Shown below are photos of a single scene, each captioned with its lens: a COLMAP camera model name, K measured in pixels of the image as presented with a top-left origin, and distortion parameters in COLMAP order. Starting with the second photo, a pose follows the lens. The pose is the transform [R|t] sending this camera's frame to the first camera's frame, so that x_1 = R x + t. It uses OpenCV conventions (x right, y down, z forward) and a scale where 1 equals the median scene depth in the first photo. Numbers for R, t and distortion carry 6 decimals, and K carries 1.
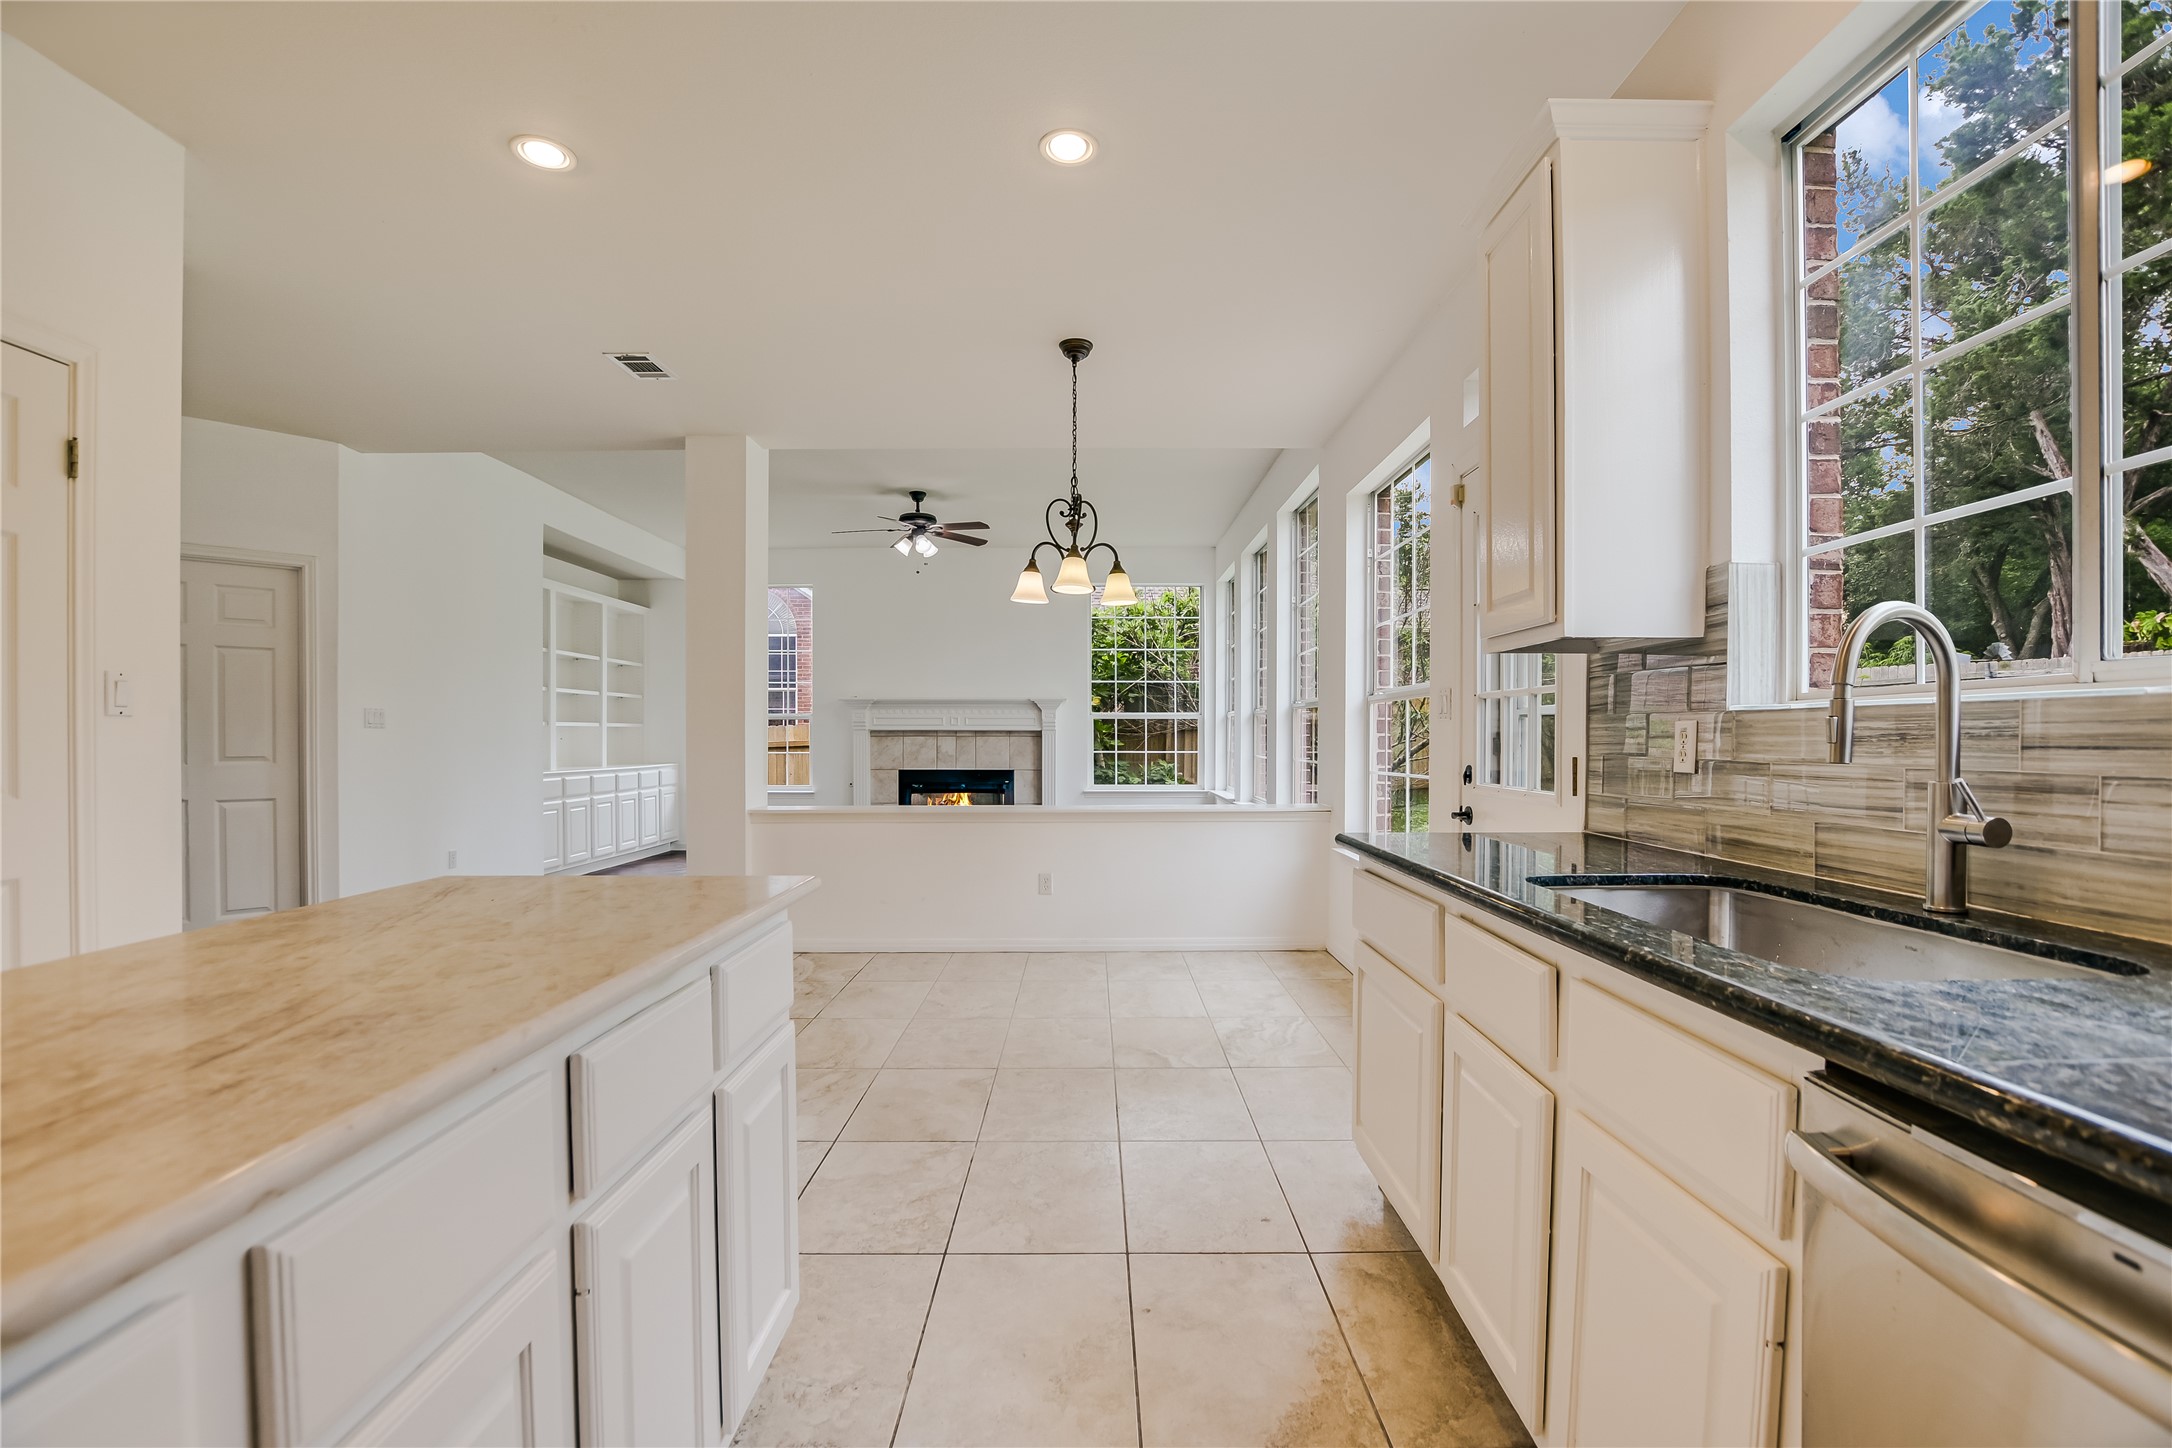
lens RADIAL K [[986.7, 0, 1086.0], [0, 986.7, 724.0], [0, 0, 1]] dist [-0.017651, 0.000323]
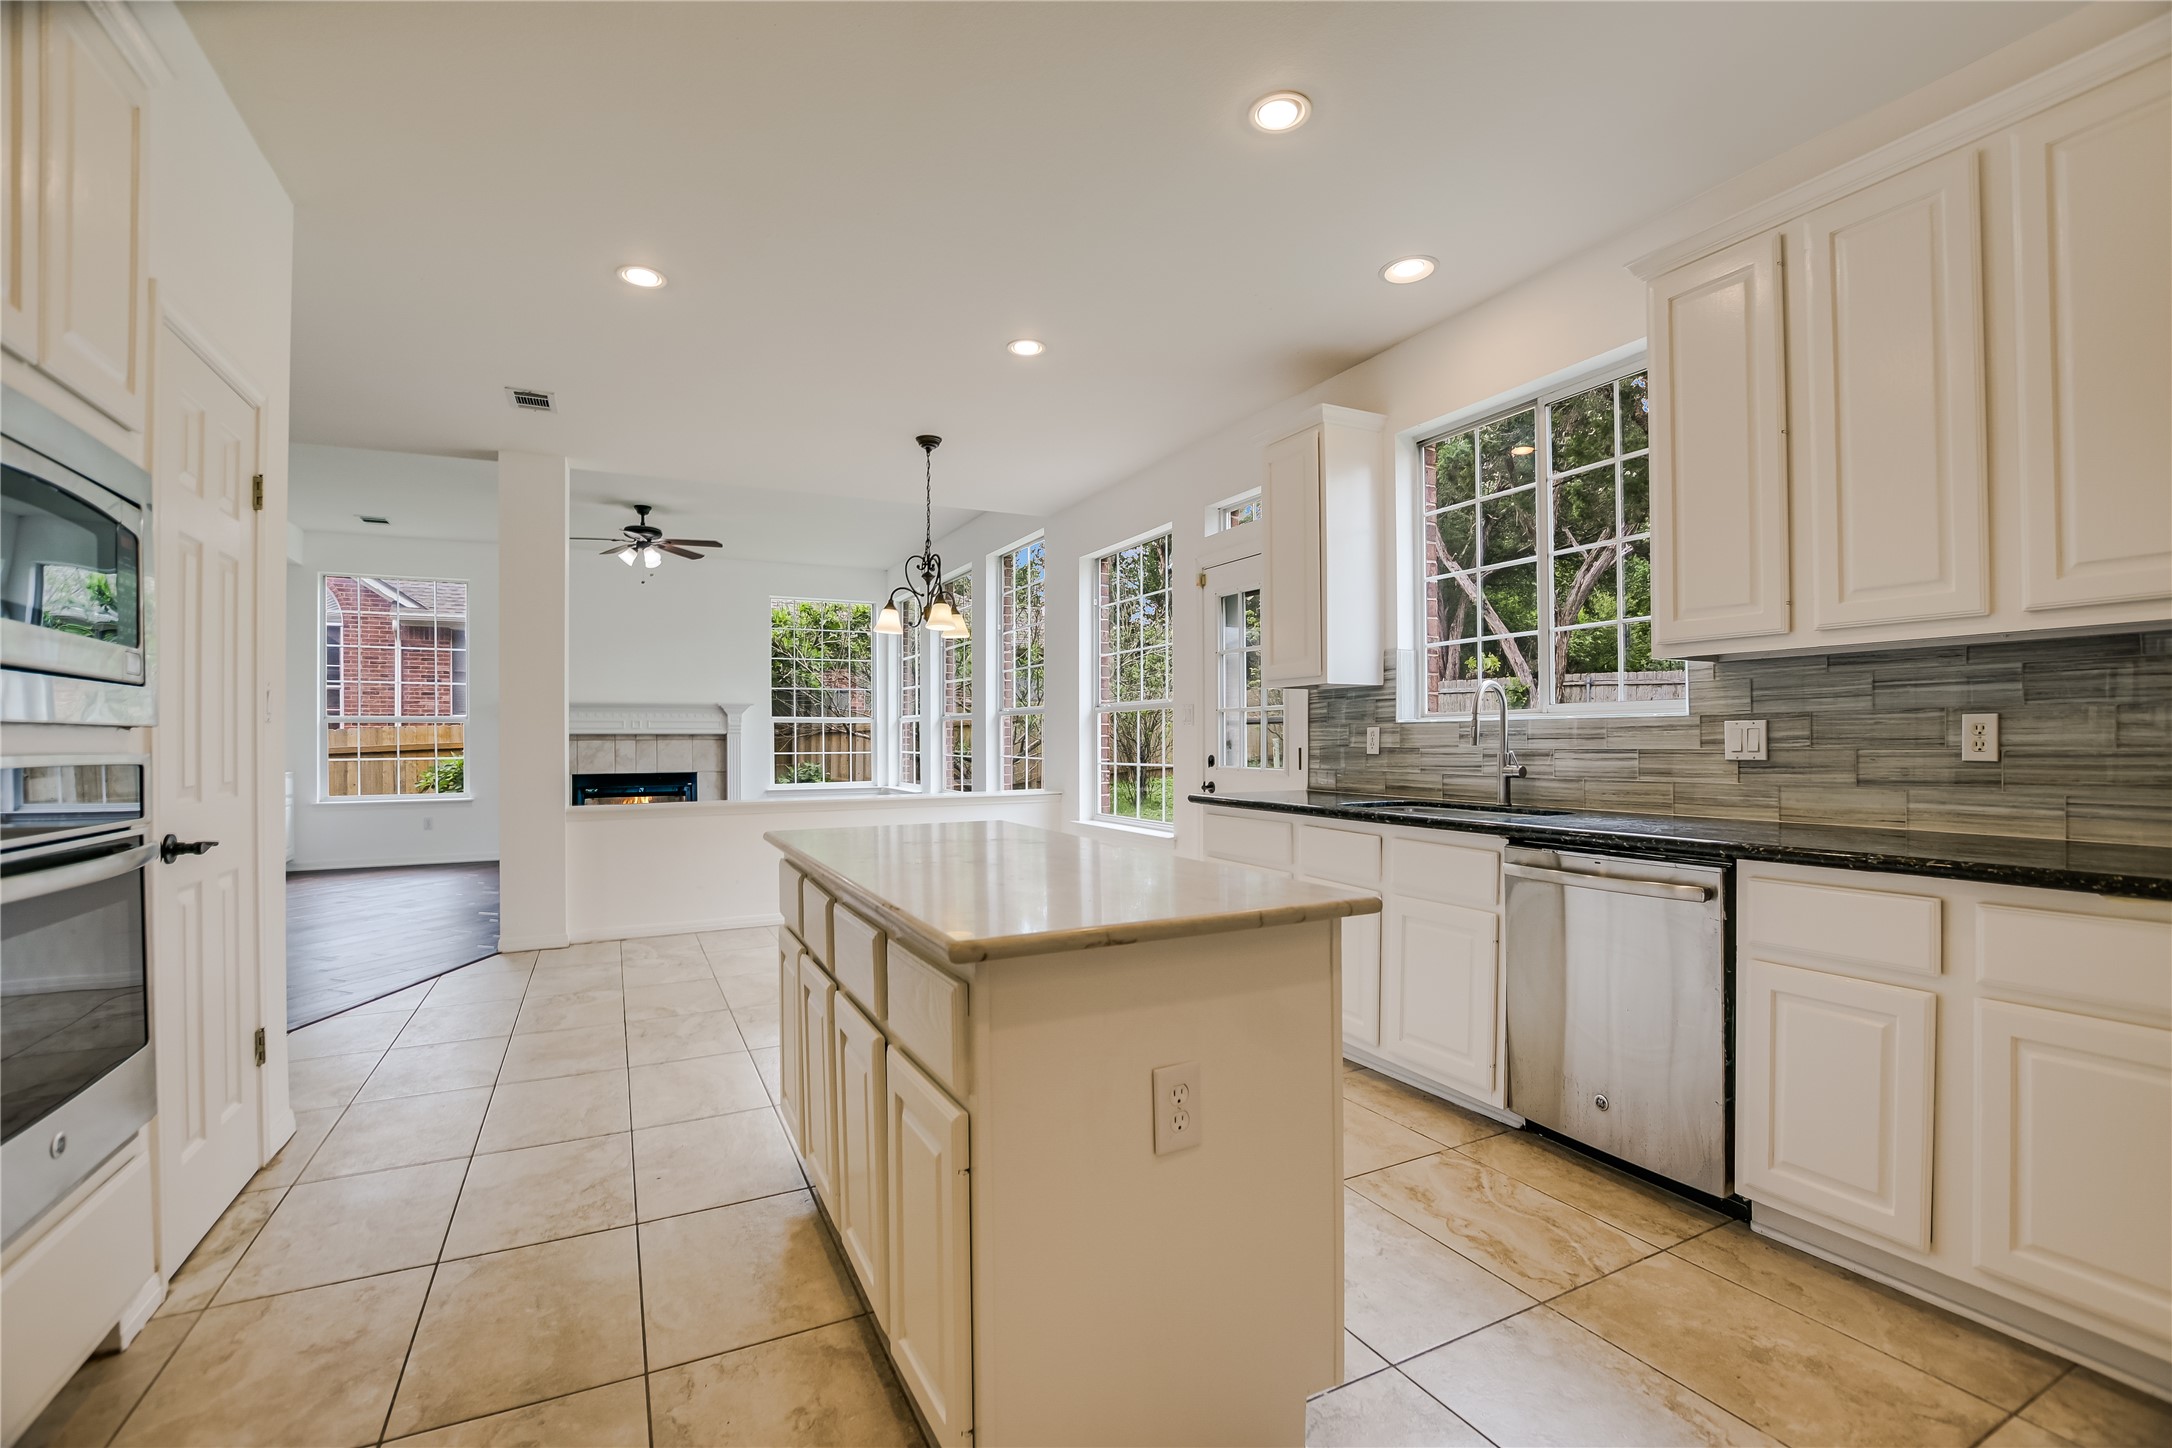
lens RADIAL K [[986.7, 0, 1086.0], [0, 986.7, 724.0], [0, 0, 1]] dist [-0.017651, 0.000323]
pose [[0.891152, 0.001131, 0.453704, -0.408693], [-0.000018, 0.999997, -0.002458, -0.002766], [-0.453705, 0.002183, 0.891149, -0.254602]]
